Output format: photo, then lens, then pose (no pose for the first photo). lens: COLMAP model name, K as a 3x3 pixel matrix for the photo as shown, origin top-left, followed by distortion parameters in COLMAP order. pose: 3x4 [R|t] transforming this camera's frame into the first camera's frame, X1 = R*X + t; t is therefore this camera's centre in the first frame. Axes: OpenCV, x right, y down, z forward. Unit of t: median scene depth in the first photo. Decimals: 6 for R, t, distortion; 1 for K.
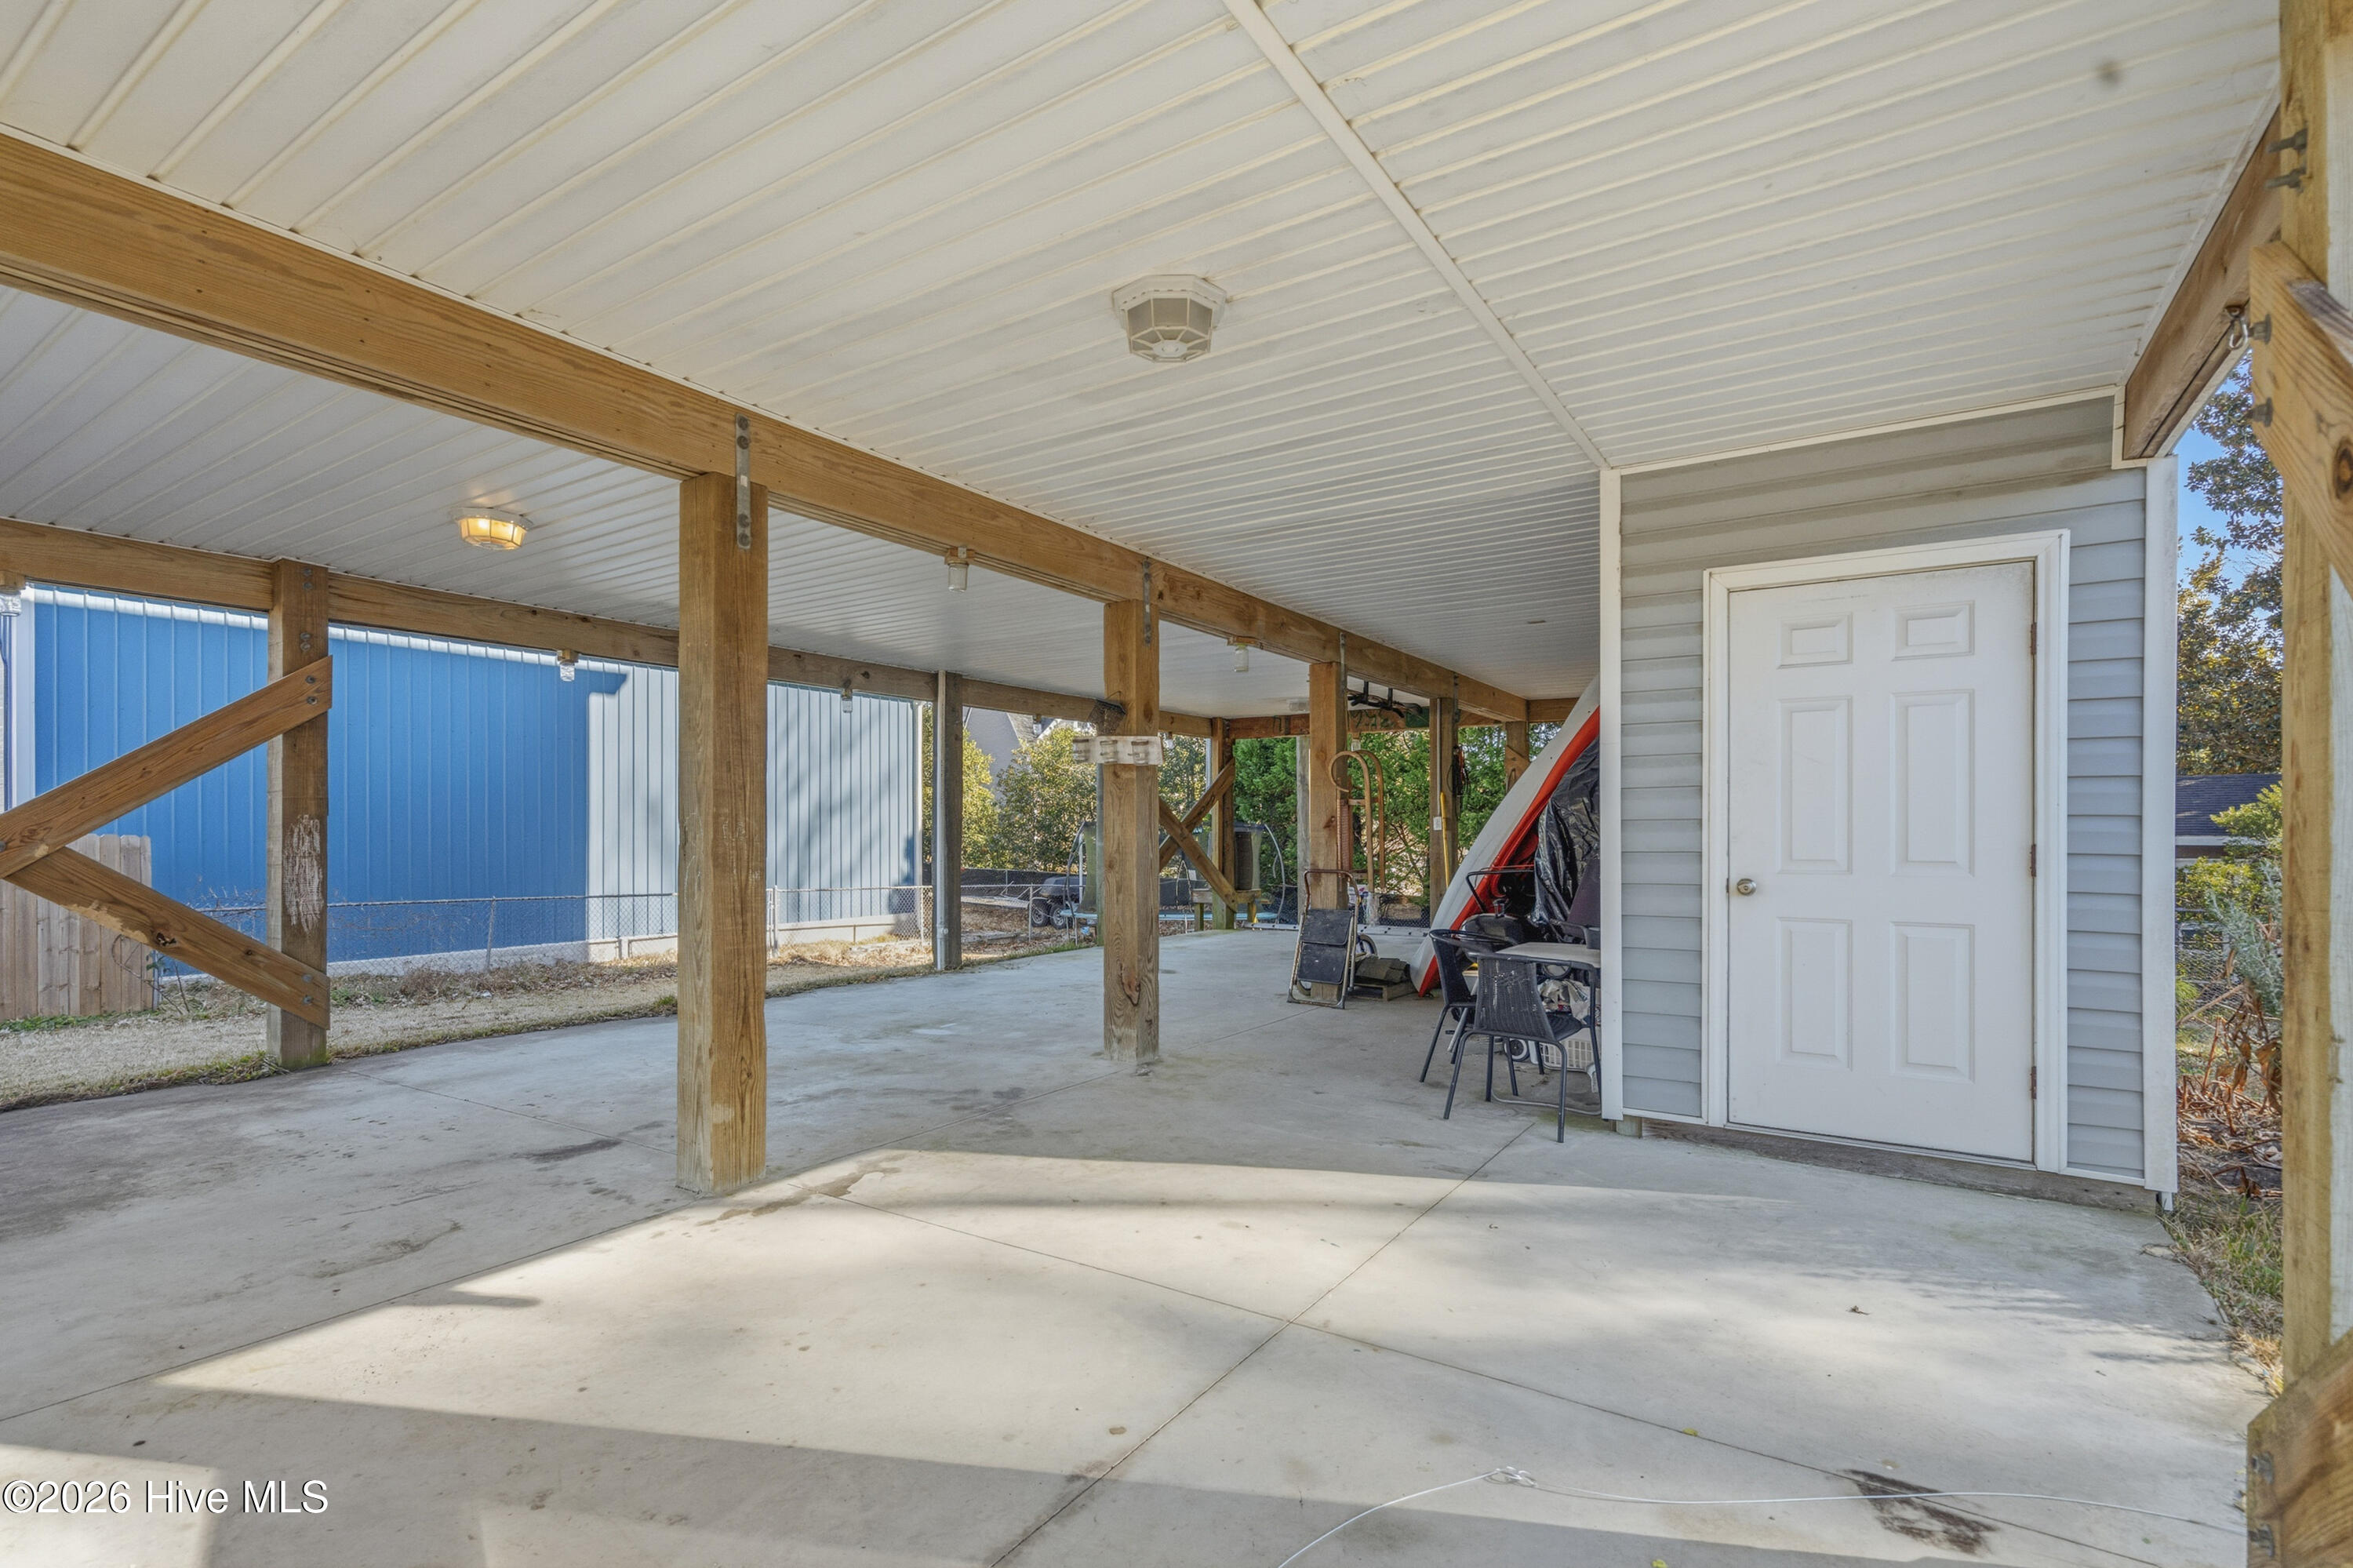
lens RADIAL K [[1088.8, 0, 1177.3], [0, 1088.8, 835.2], [0, 0, 1]] dist [0.000859, 0.000063]
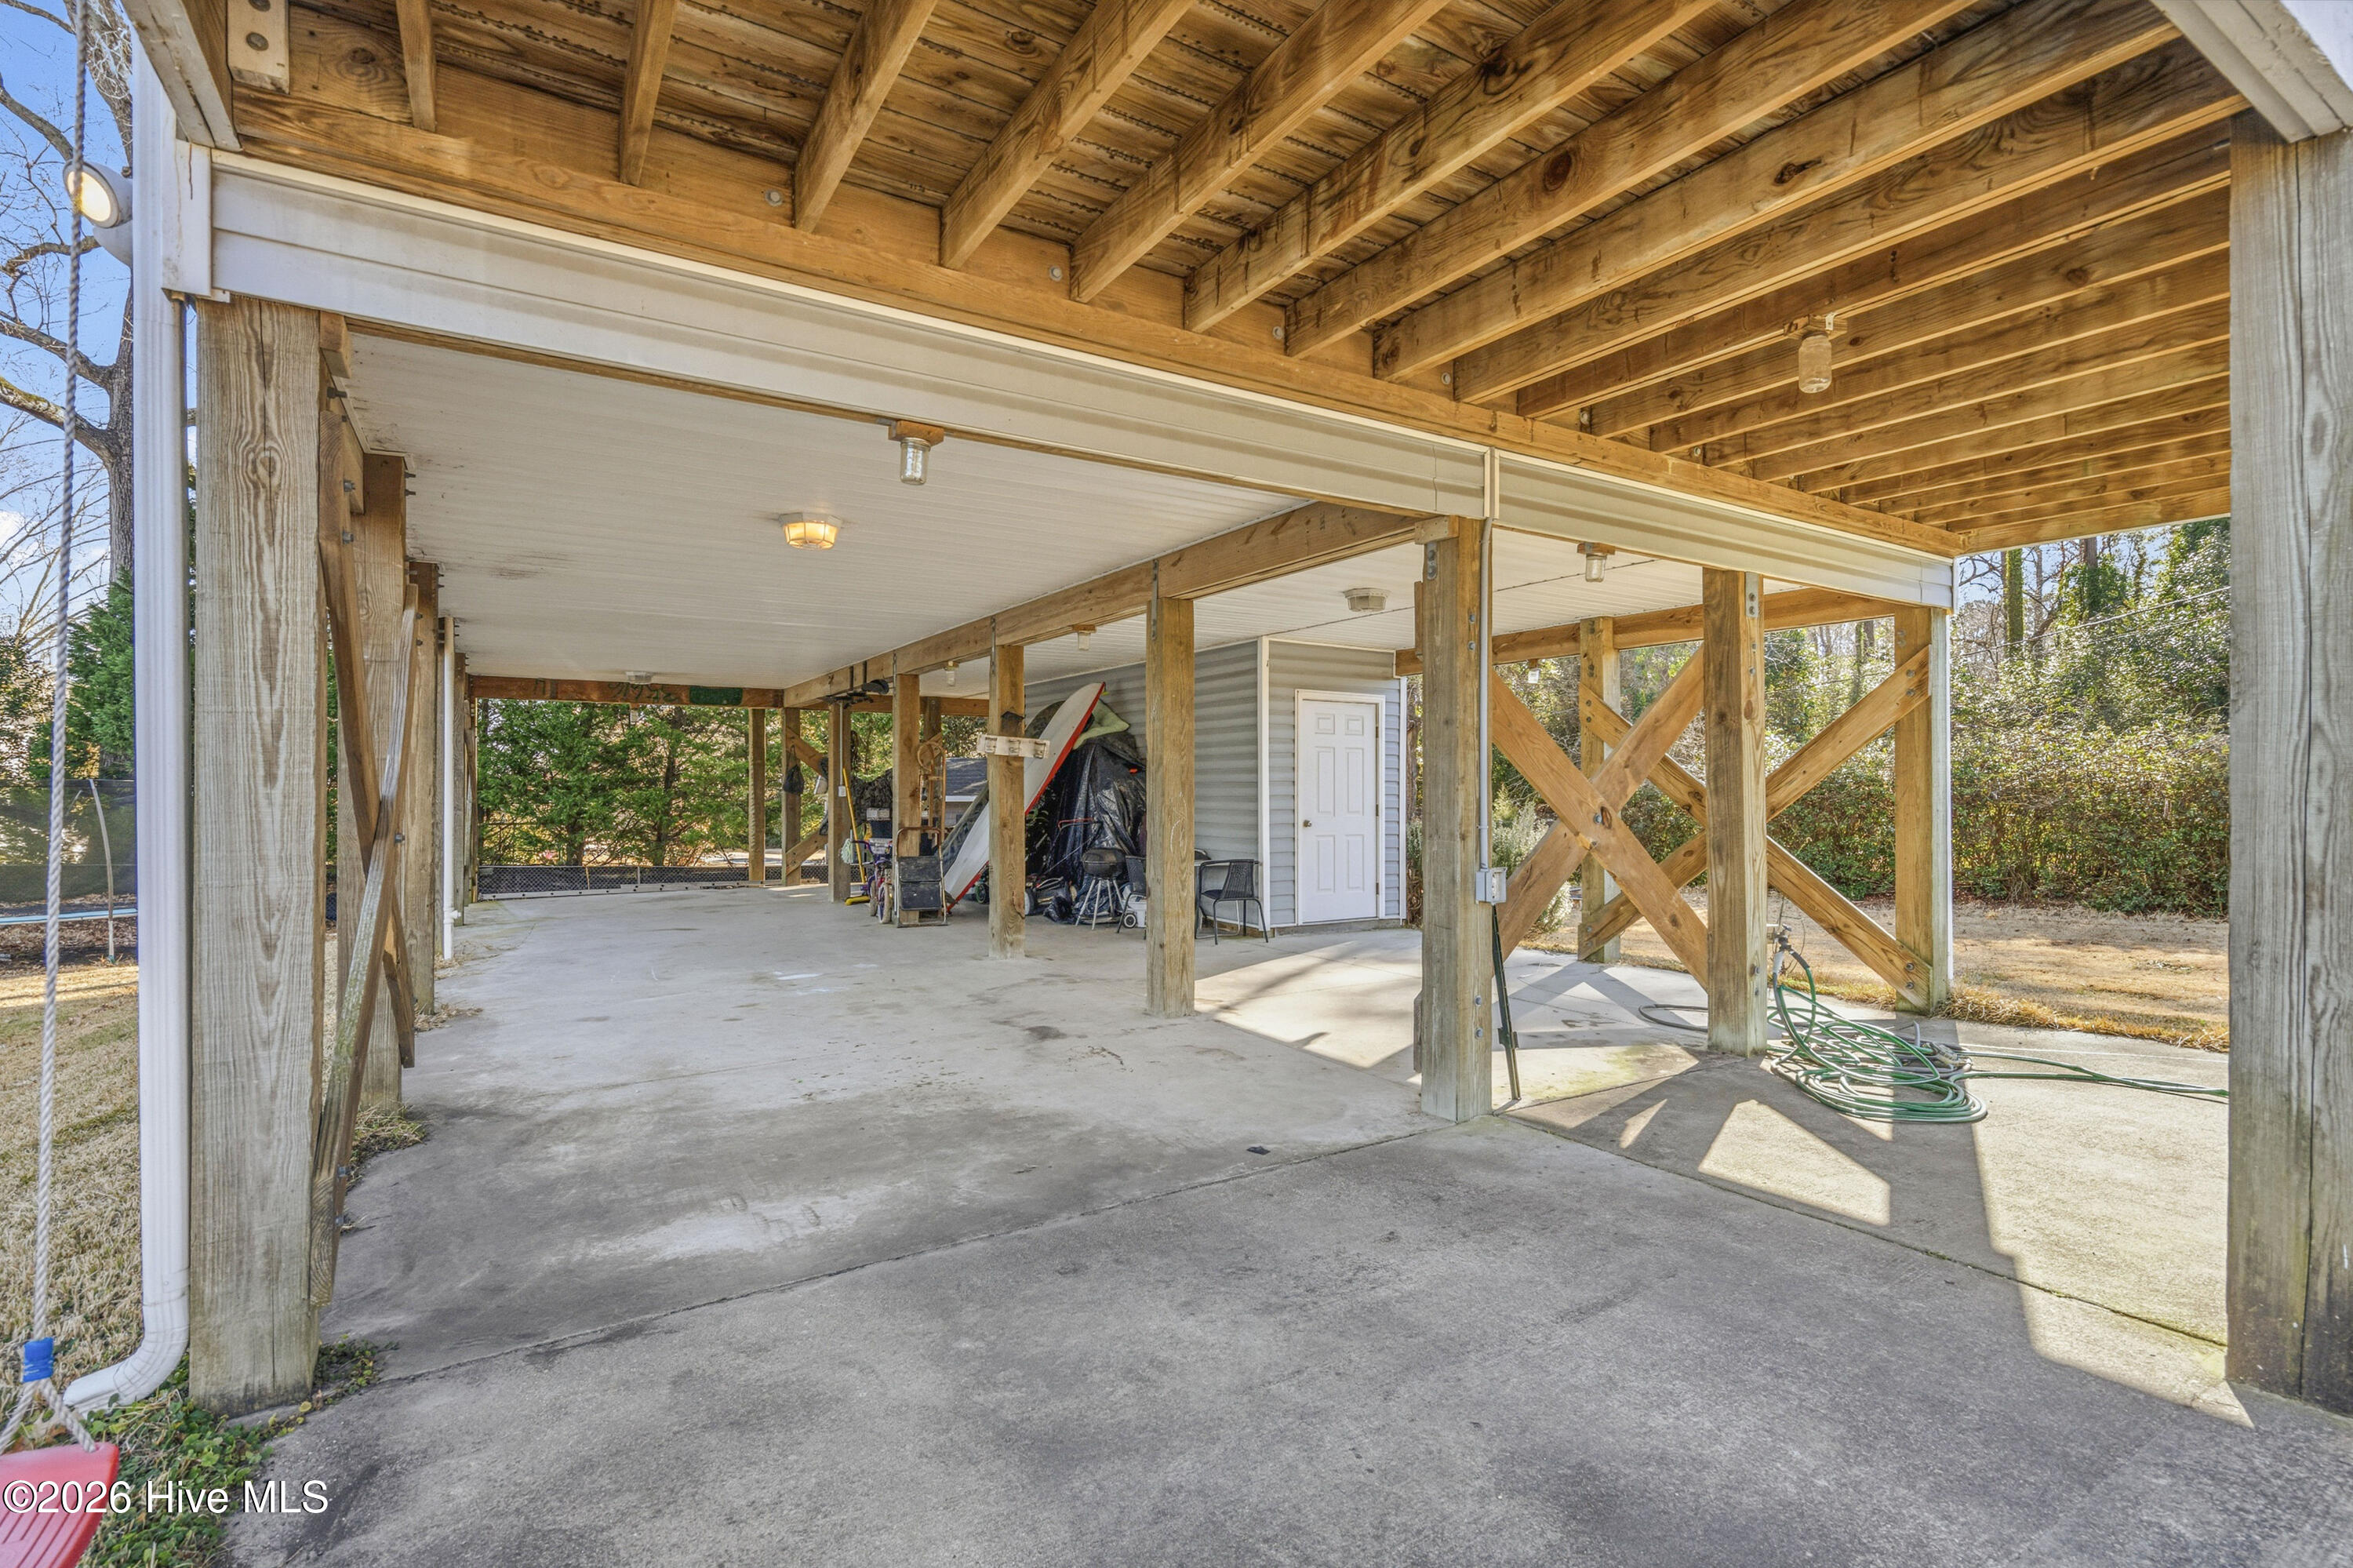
lens RADIAL K [[1085.5, 0, 1165.1], [0, 1085.5, 790.7], [0, 0, 1]] dist [0.001513, 0.000120]
pose [[0.427897, -0.000295, 0.903828, -1.891746], [0.002441, 0.999997, -0.000829, -0.024924], [-0.903824, 0.002561, 0.427896, 0.276196]]
